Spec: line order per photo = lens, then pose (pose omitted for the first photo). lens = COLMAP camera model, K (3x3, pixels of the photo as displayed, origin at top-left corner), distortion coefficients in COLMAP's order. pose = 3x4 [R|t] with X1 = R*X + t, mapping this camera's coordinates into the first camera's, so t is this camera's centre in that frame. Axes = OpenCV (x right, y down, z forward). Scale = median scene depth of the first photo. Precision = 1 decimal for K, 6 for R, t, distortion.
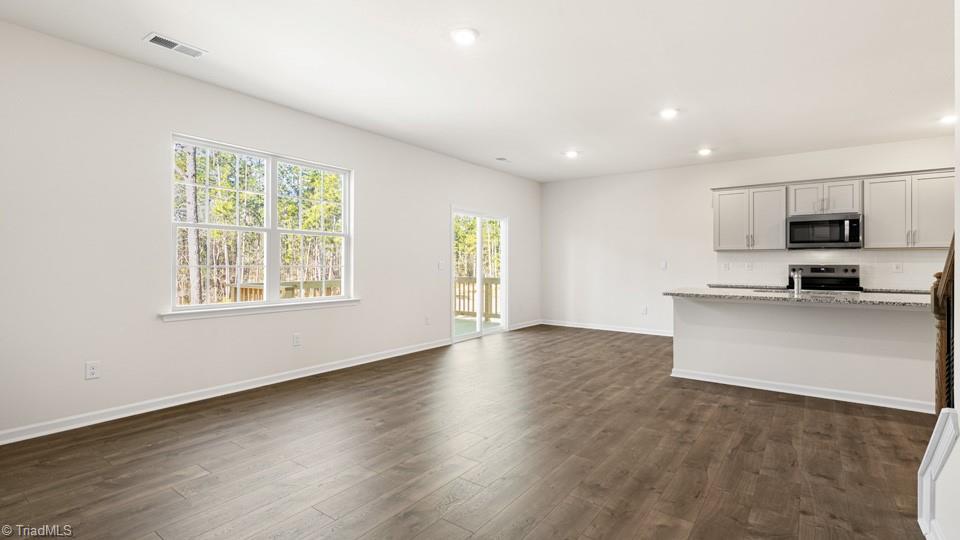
lens RADIAL K [[440.9, 0, 477.6], [0, 440.9, 263.1], [0, 0, 1]] dist [0.004472, 0.000877]
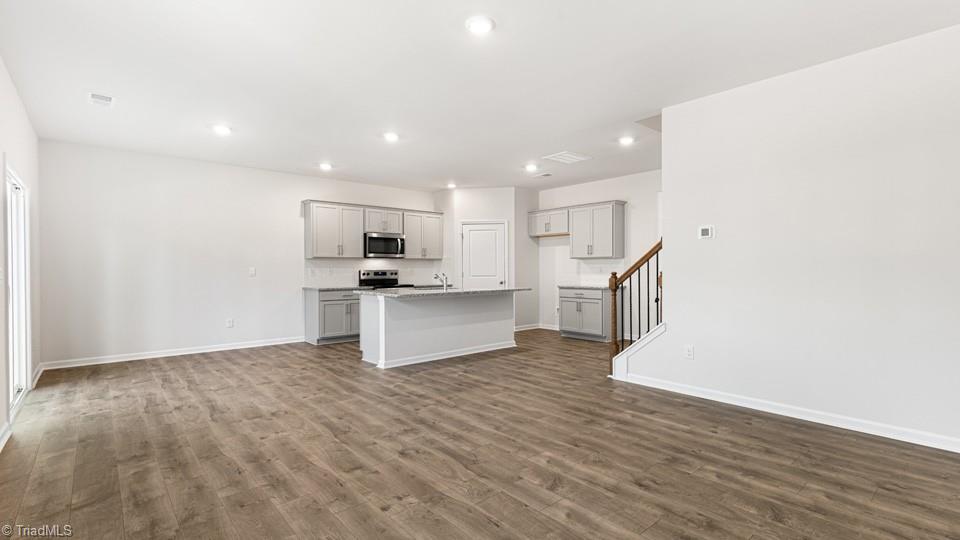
lens RADIAL K [[440.9, 0, 483.3], [0, 440.9, 271.2], [0, 0, 1]] dist [0.004472, 0.000877]
pose [[0.213942, -0.009092, 0.976804, -0.650710], [0.004668, 0.999955, 0.008285, -0.002310], [-0.976835, 0.002787, 0.213975, 0.545597]]
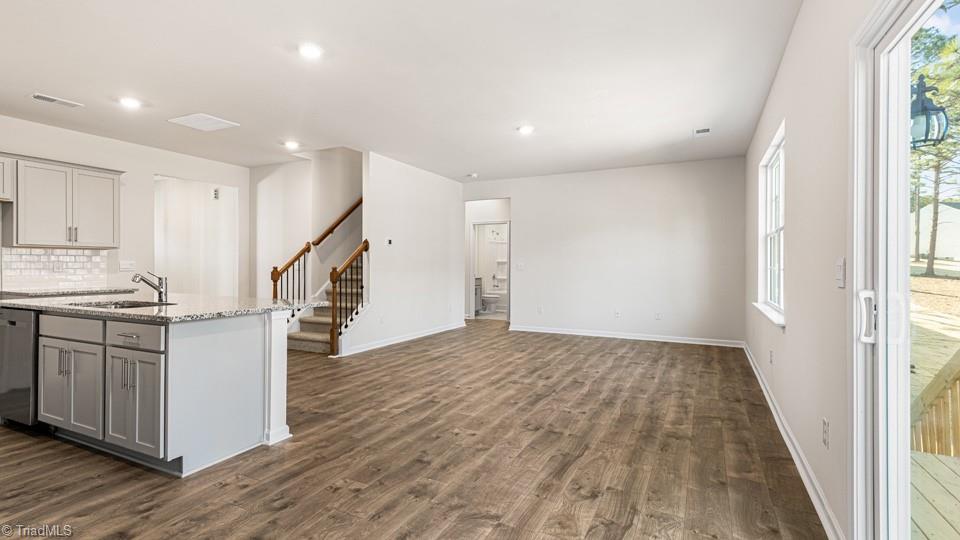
lens RADIAL K [[454.2, 0, 482.1], [0, 454.2, 267.7], [0, 0, 1]] dist [0.017879, -0.000168]
pose [[-0.983976, -0.003659, -0.178263, 0.300928], [-0.004925, 0.999966, 0.006660, 0.001291], [0.178233, 0.007431, -0.983960, 1.833022]]
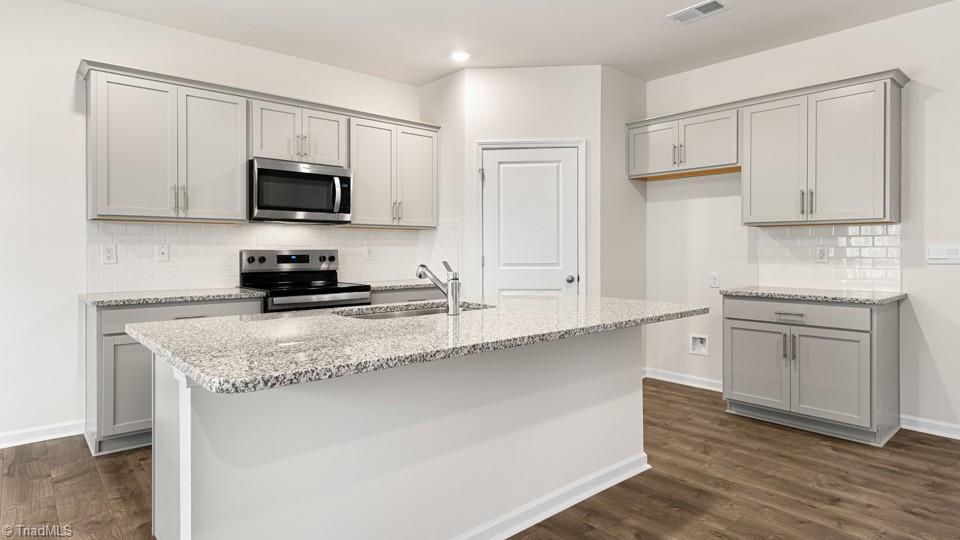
lens RADIAL K [[532.6, 0, 489.1], [0, 532.6, 250.0], [0, 0, 1]] dist [-0.005713, -0.000143]
pose [[0.202346, -0.004876, 0.979302, 0.197200], [0.000416, 0.999988, 0.004893, 0.000943], [-0.979314, -0.000583, 0.202345, 0.824804]]
